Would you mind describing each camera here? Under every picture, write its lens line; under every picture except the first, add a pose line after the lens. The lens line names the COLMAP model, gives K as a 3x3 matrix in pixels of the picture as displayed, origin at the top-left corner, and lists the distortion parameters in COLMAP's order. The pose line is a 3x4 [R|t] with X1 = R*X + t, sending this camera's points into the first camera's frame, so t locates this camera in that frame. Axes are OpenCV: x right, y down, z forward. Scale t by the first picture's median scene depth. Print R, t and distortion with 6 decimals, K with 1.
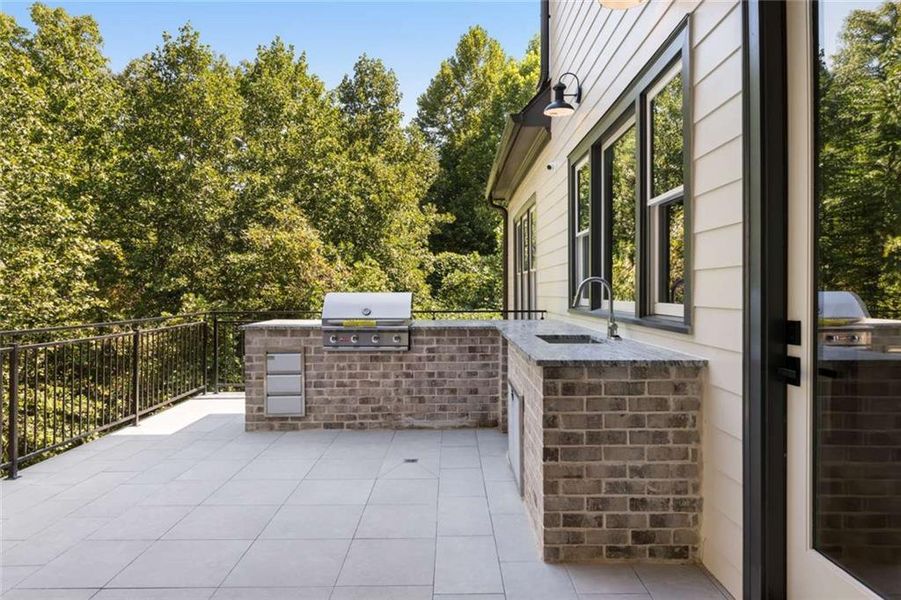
lens RADIAL K [[604.9, 0, 450.5], [0, 604.9, 300.0], [0, 0, 1]] dist [0.008529, -0.000679]
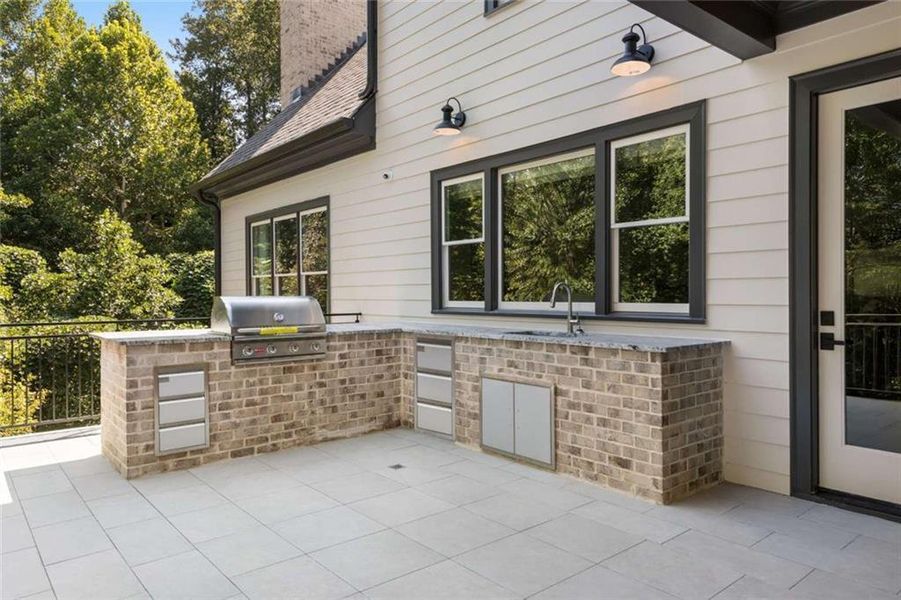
lens RADIAL K [[604.9, 0, 450.5], [0, 604.9, 300.0], [0, 0, 1]] dist [0.008529, -0.000679]
pose [[0.763906, -0.008197, 0.645276, -0.519311], [0.011678, 0.999931, -0.001123, -0.002938], [-0.645222, 0.008394, 0.763949, 0.156939]]
